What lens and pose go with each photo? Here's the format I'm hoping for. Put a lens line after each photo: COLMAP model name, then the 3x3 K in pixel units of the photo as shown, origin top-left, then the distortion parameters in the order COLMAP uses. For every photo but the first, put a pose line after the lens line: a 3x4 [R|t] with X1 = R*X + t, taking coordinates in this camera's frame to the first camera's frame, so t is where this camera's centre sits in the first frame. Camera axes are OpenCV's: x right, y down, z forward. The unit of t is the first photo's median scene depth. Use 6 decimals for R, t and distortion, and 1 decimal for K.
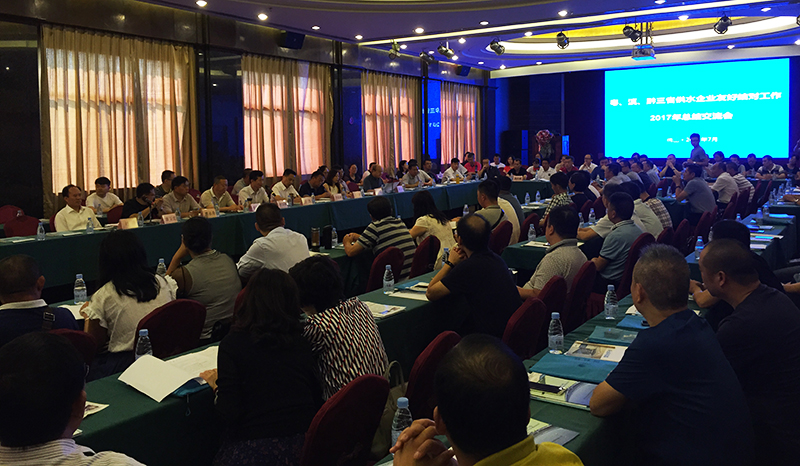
lens RADIAL K [[697.4, 0, 399.7], [0, 697.4, 232.9], [0, 0, 1]] dist [0.000018, -0.000714]
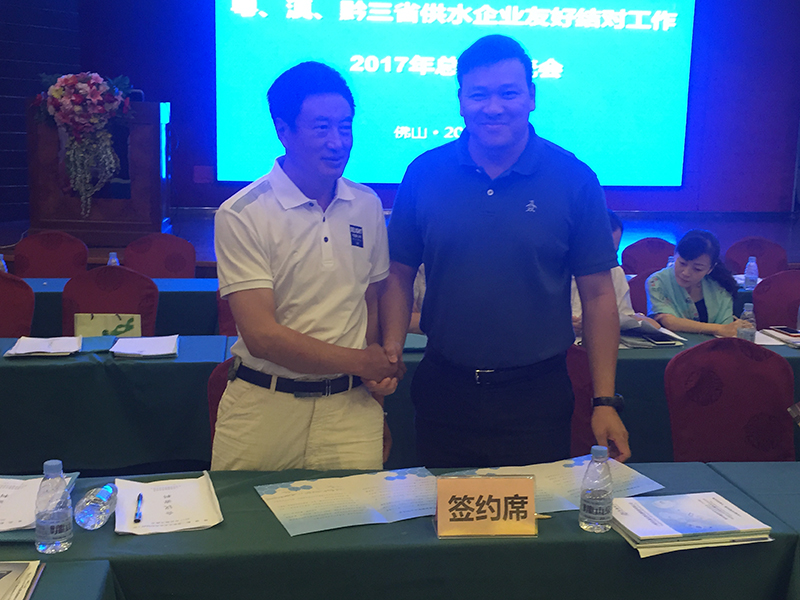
lens RADIAL K [[1029.4, 0, 399.7], [0, 1029.4, 300.0], [0, 0, 1]] dist [0.018160, 0.000000]
pose [[0.724371, -0.081832, 0.684536, 0.036933], [0.068569, 0.996559, 0.046573, -0.078963], [-0.685992, 0.013202, 0.727489, 0.669317]]
